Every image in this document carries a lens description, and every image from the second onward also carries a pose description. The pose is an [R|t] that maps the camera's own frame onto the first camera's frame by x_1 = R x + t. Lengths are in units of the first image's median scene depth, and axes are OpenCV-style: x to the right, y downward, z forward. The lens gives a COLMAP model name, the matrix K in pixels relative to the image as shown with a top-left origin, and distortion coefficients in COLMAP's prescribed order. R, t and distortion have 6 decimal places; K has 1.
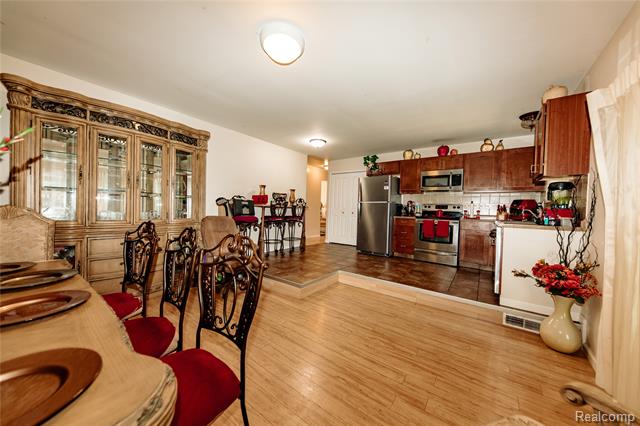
lens RADIAL K [[222.0, 0, 320.5], [0, 222.0, 215.1], [0, 0, 1]] dist [0.000493, 0.000018]
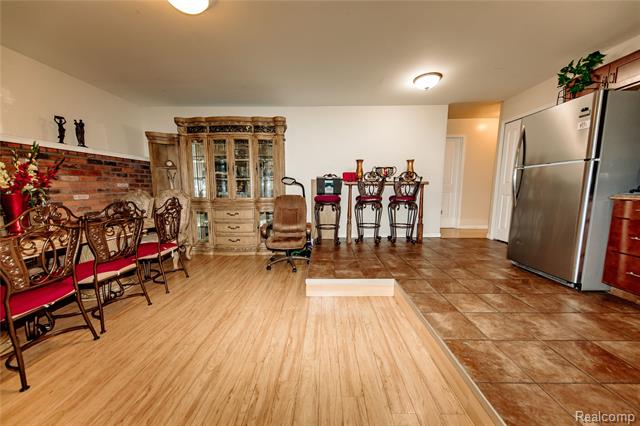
lens RADIAL K [[222.0, 0, 320.5], [0, 222.0, 215.1], [0, 0, 1]] dist [0.000493, 0.000018]
pose [[0.583327, 0.068234, -0.809367, 0.405855], [-0.000455, 0.996492, 0.083682, 0.008440], [0.812238, -0.048446, 0.581312, 0.406691]]
